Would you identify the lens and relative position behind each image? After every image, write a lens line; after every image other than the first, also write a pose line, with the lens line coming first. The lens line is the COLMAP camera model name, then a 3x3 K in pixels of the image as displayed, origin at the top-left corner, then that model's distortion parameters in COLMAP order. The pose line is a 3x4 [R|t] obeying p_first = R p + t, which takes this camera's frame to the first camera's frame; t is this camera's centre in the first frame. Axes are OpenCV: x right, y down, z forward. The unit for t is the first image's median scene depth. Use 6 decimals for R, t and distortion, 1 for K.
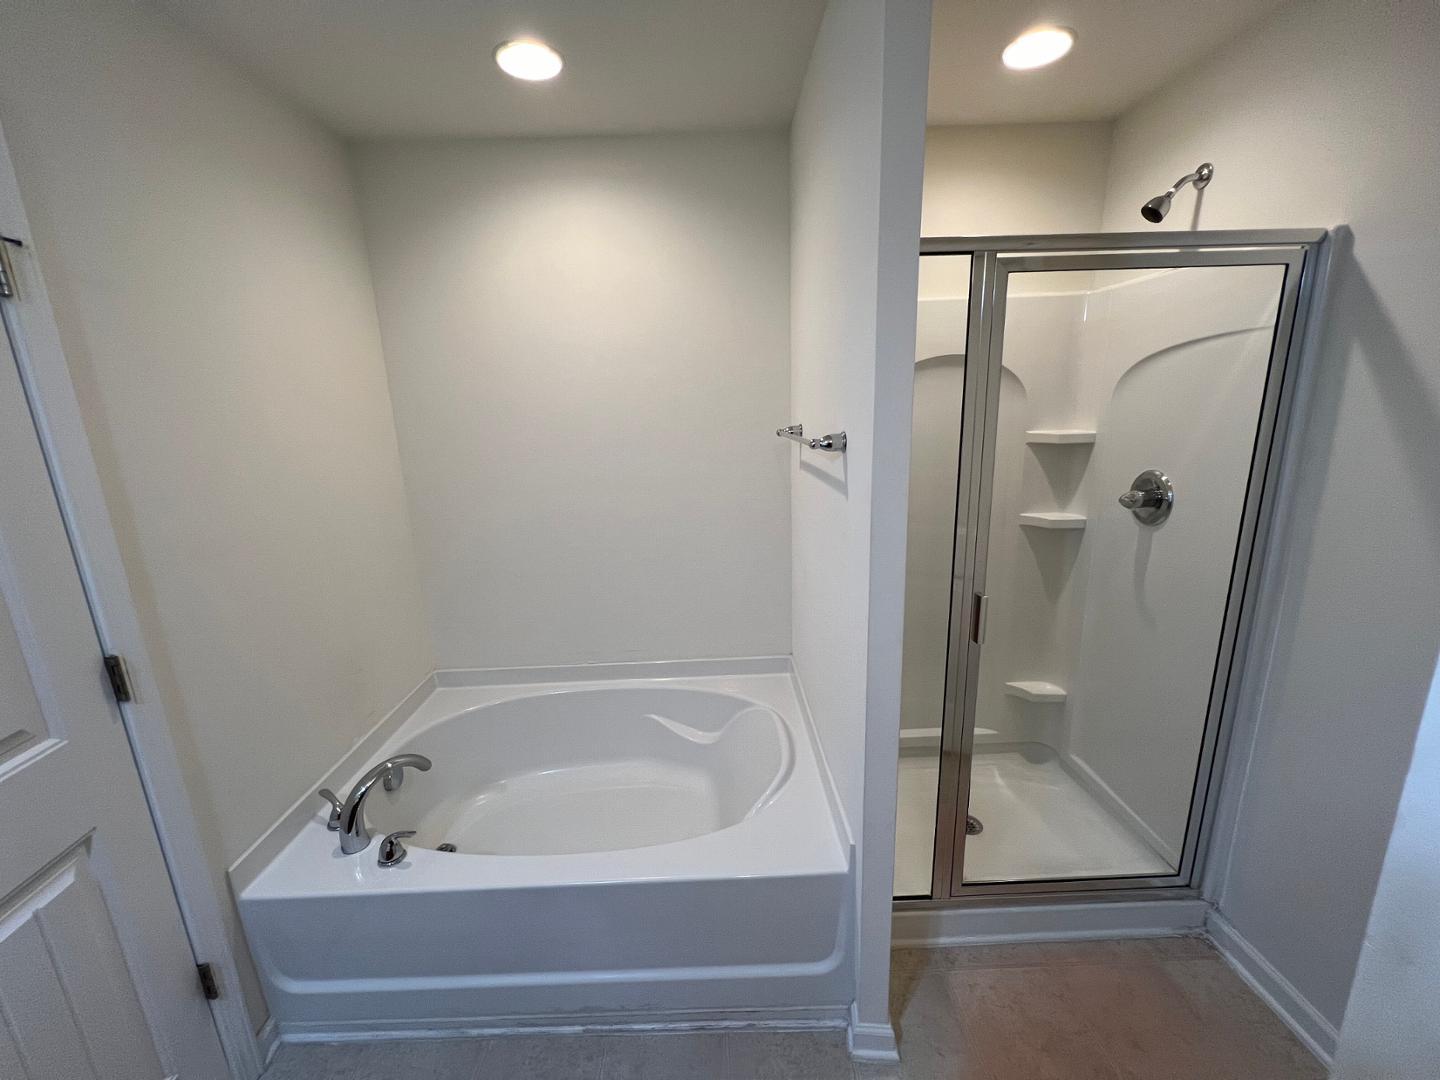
lens RADIAL K [[575.5, 0, 717.0], [0, 575.5, 537.6], [0, 0, 1]] dist [-0.000811, -0.000044]
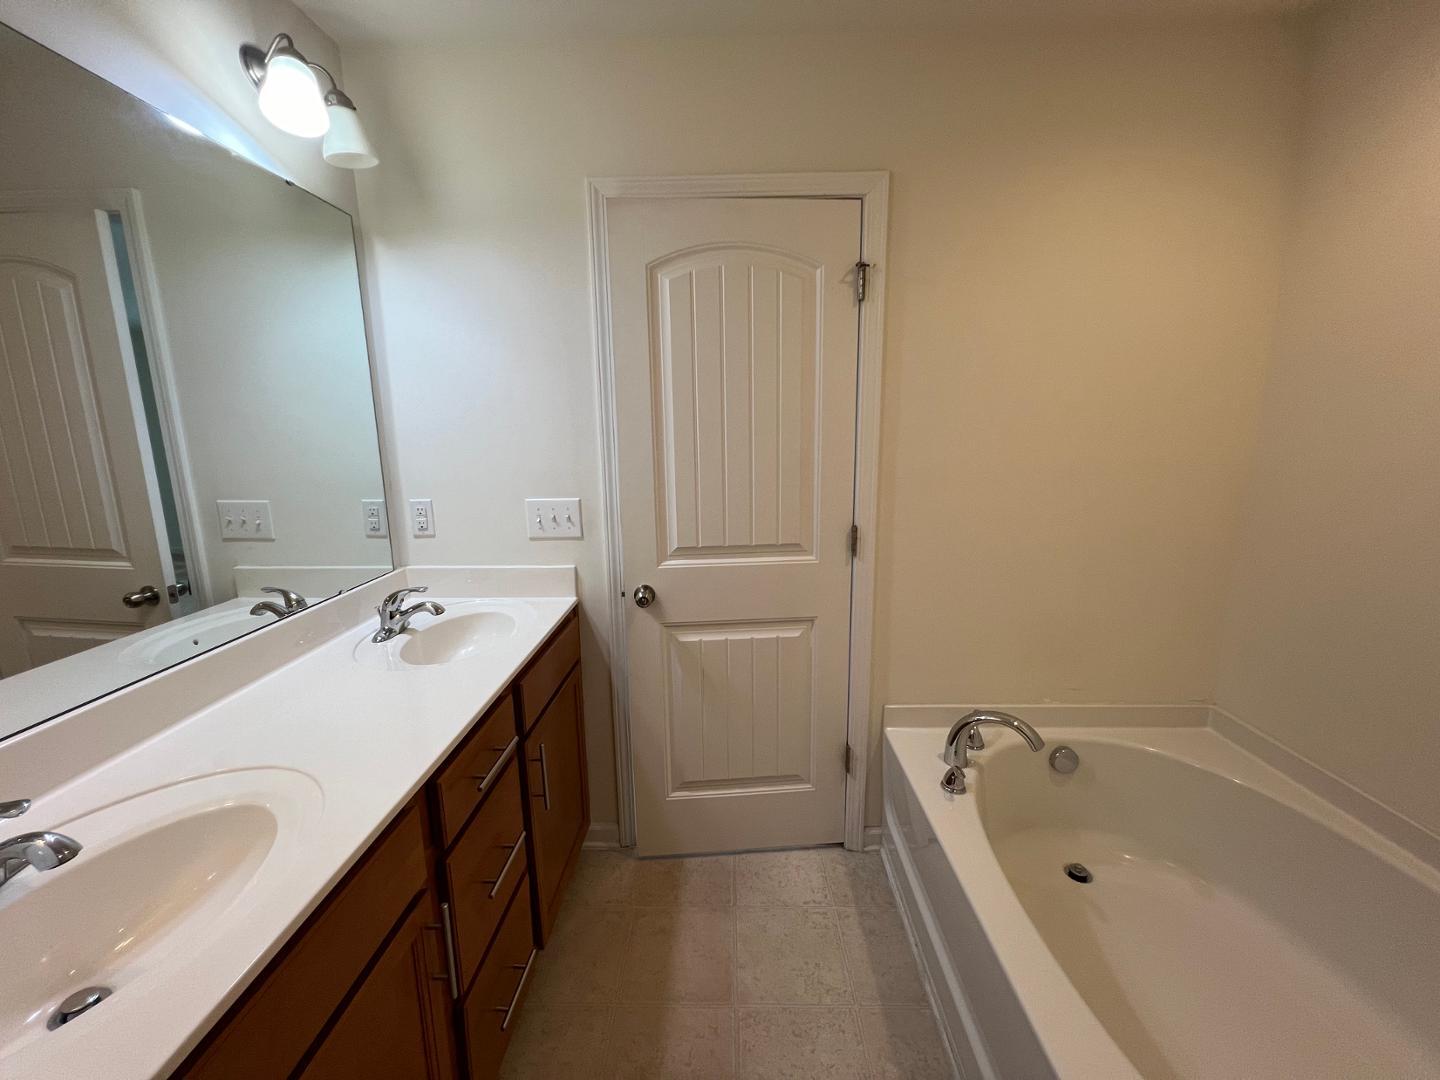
lens RADIAL K [[575.5, 0, 717.0], [0, 575.5, 537.6], [0, 0, 1]] dist [-0.000811, -0.000044]
pose [[-0.061766, 0.214255, -0.974823, 0.409333], [-0.204324, 0.953289, 0.222468, -0.029412], [0.976953, 0.212921, -0.015103, 0.504279]]
